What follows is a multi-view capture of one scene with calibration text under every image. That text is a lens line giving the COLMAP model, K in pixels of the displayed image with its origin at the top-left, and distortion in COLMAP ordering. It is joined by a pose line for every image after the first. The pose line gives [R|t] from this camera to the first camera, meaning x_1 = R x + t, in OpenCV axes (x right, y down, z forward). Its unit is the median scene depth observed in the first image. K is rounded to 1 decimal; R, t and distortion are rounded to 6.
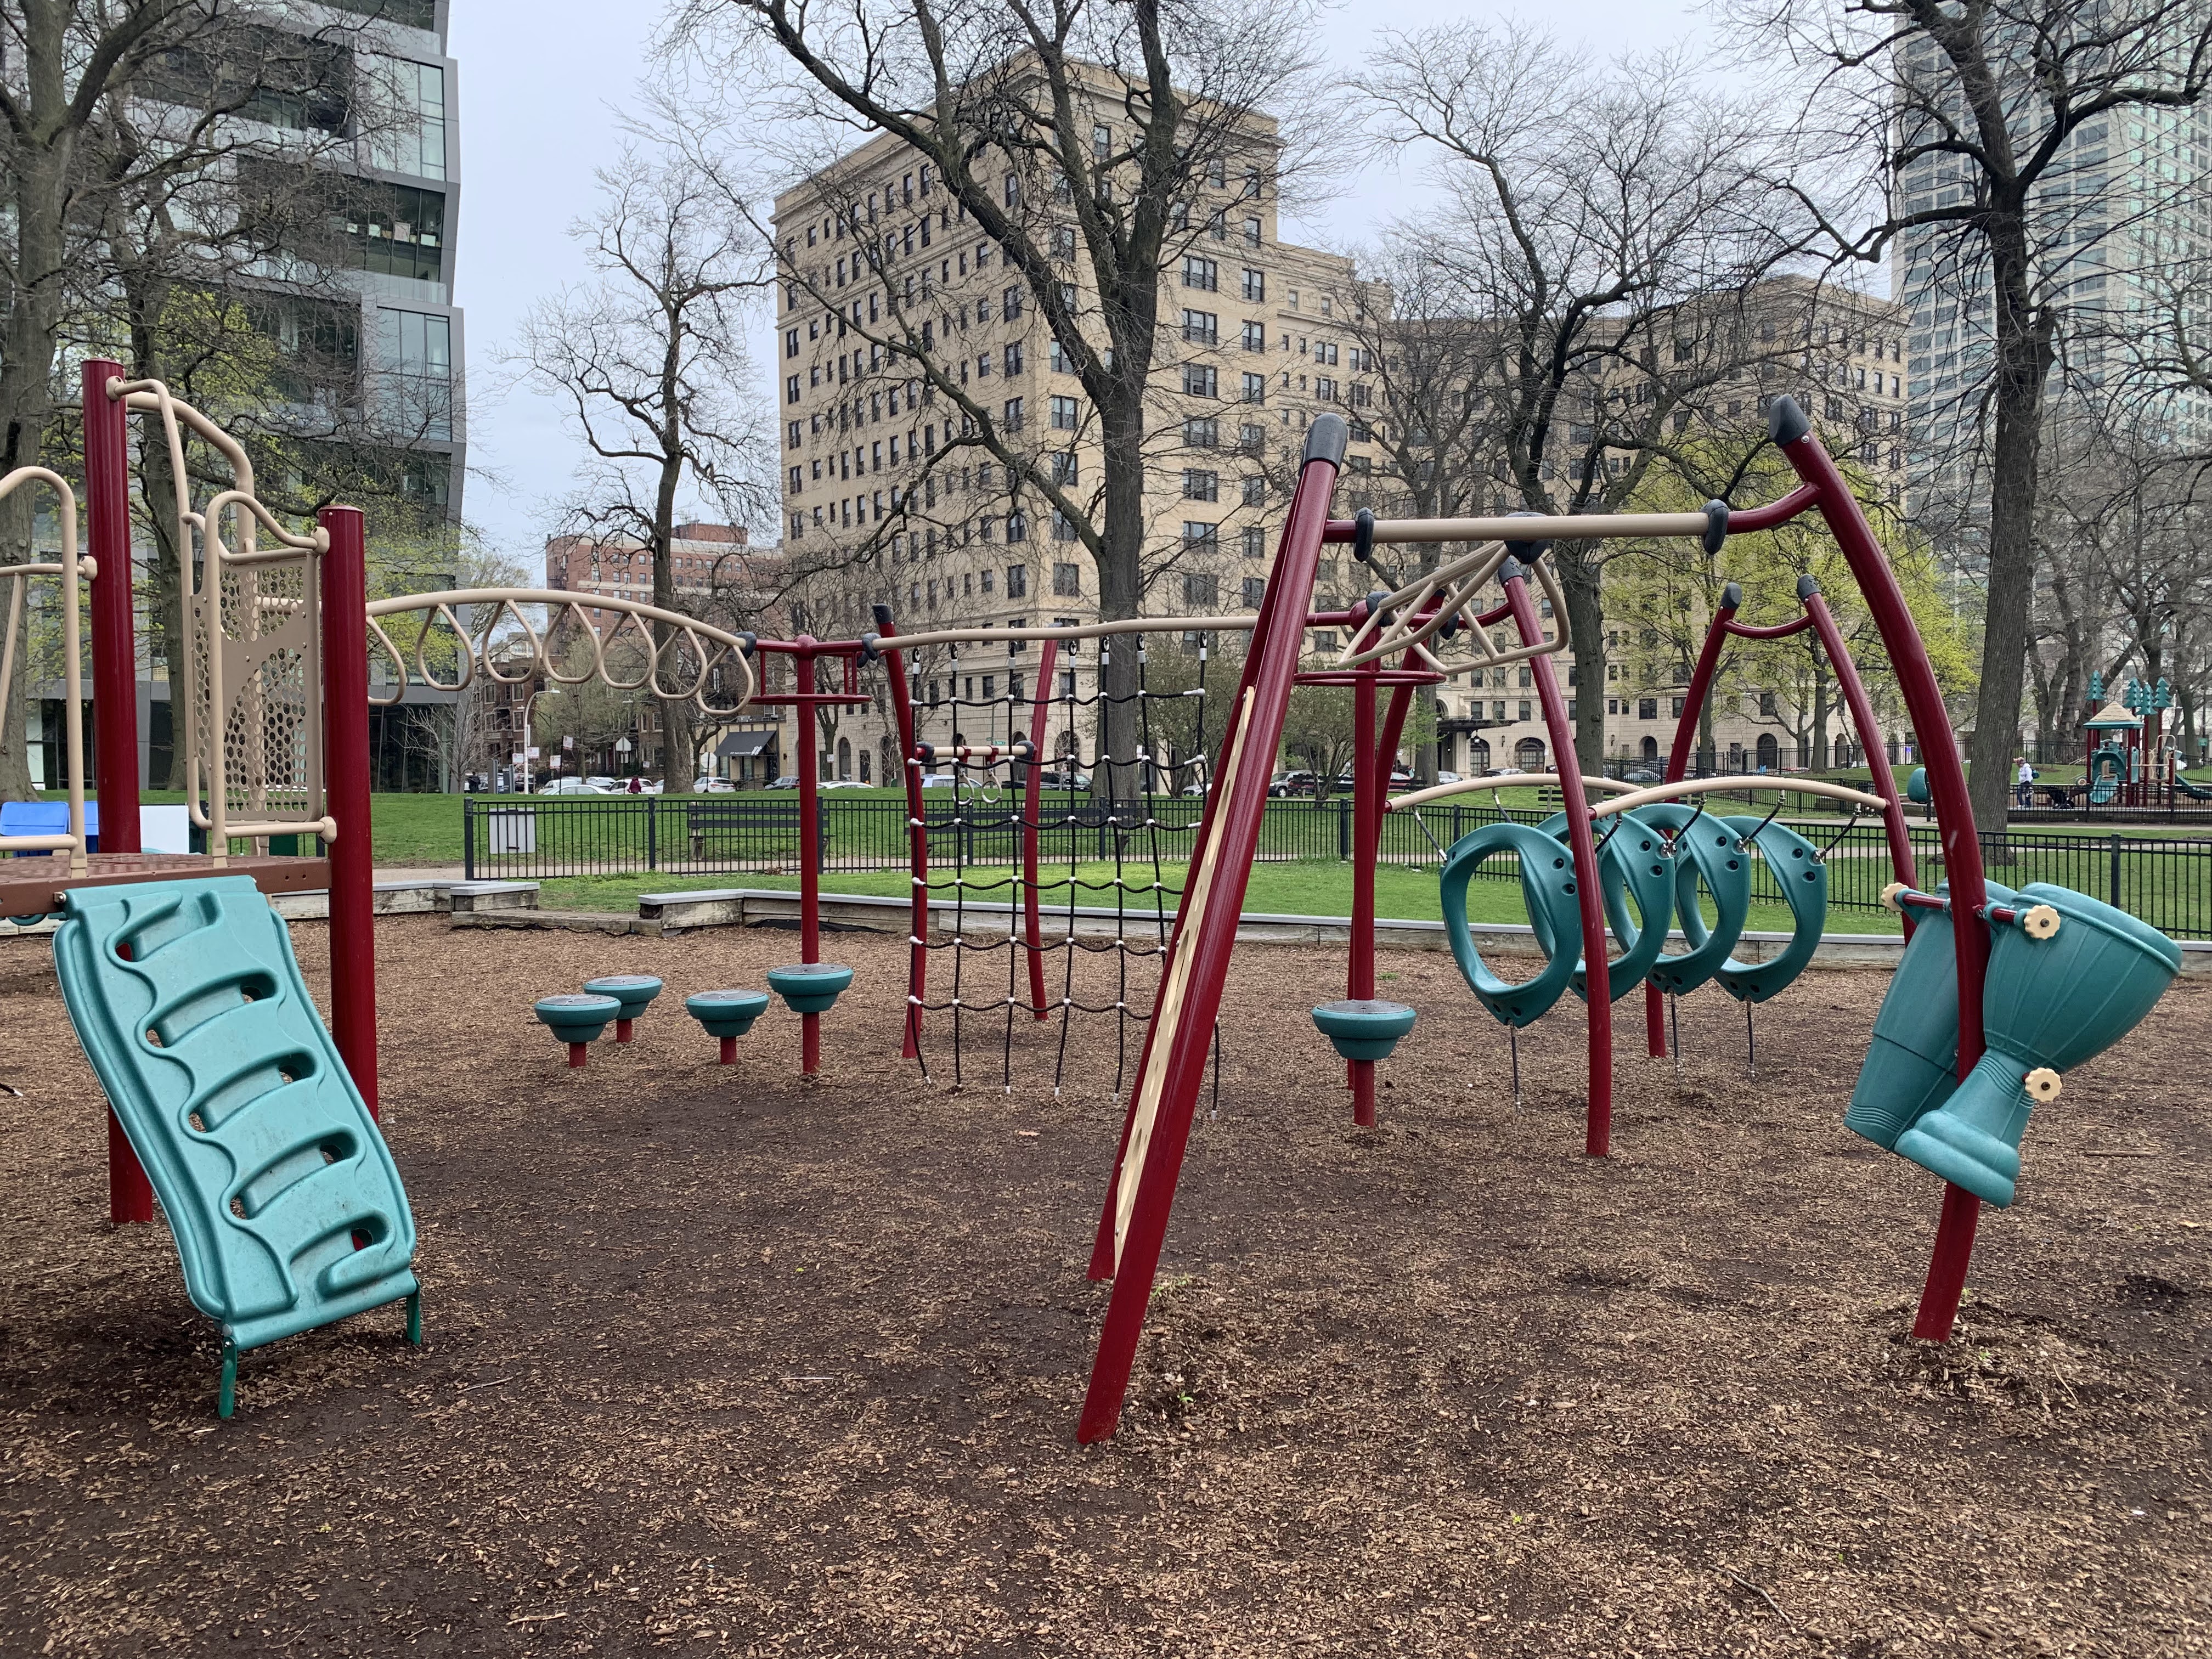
lens RADIAL K [[1694.5, 0, 1102.1], [0, 1694.5, 827.3], [0, 0, 1]] dist [0.026319, -0.013341]
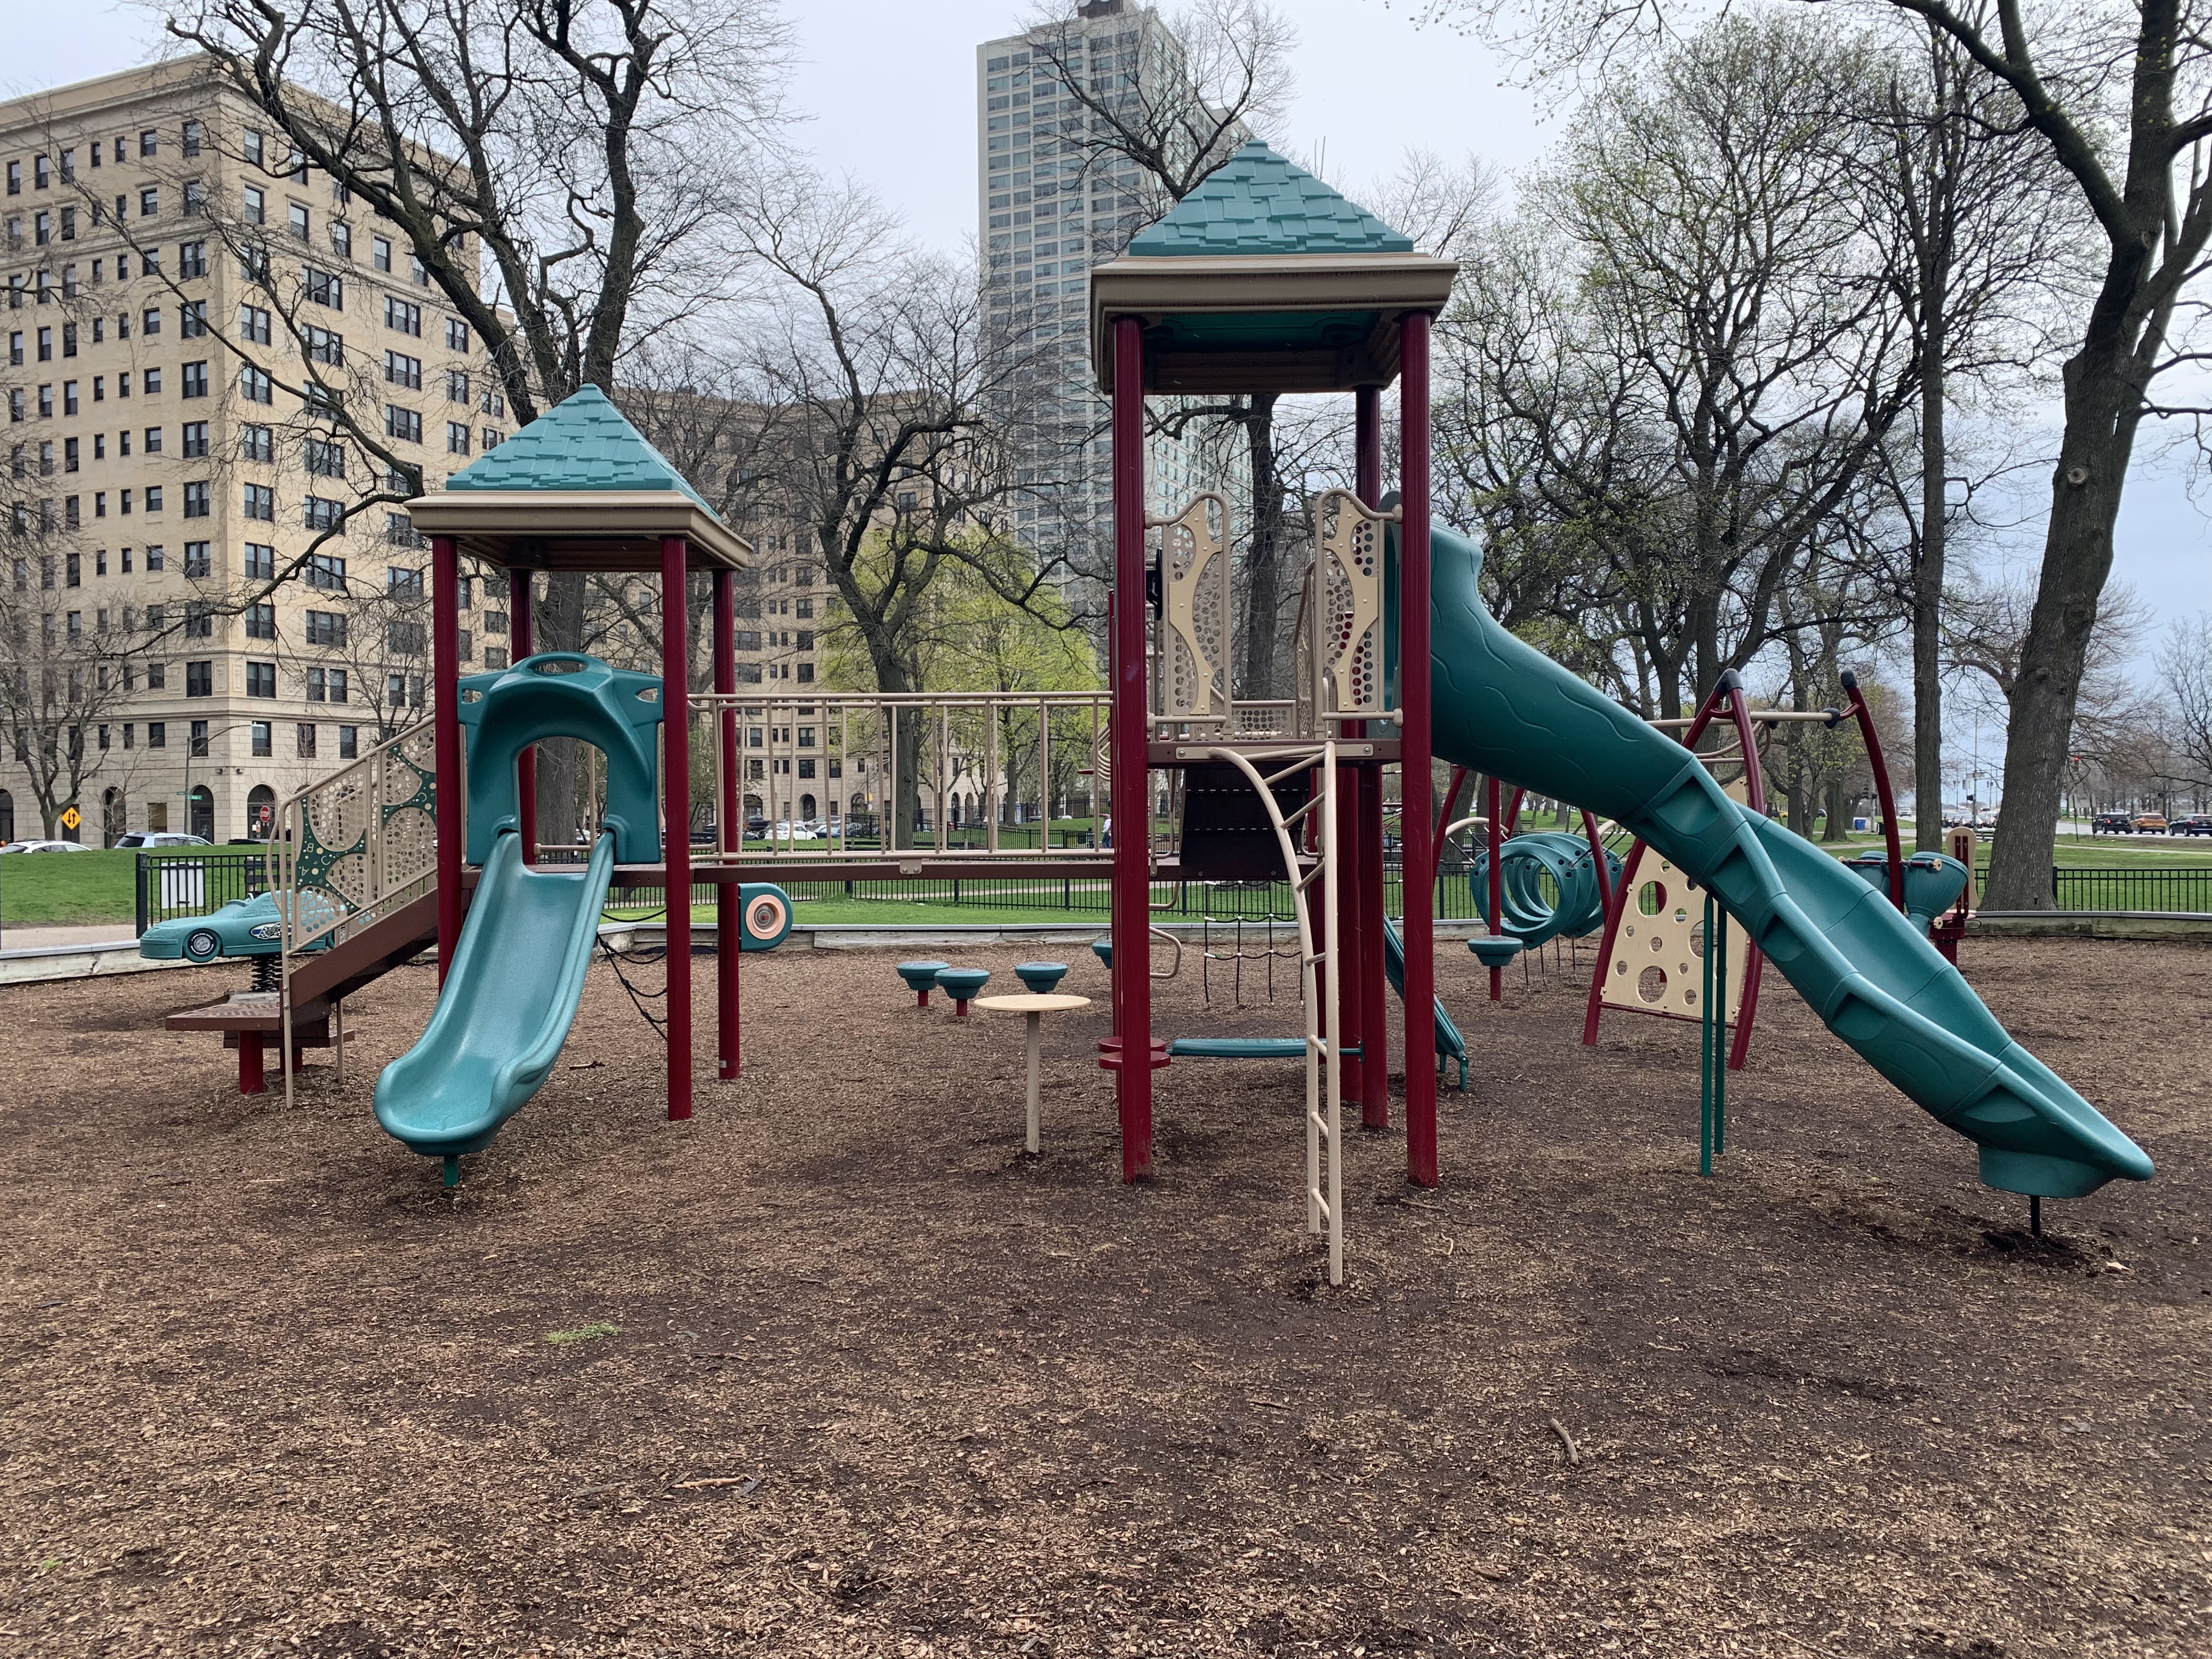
lens RADIAL K [[1694.5, 0, 1112.4], [0, 1694.5, 831.4], [0, 0, 1]] dist [0.026319, -0.013341]
pose [[0.857689, -0.007181, 0.514119, -0.269214], [0.023021, 0.999436, -0.024444, 0.005160], [-0.513653, 0.032801, 0.857371, -0.094609]]
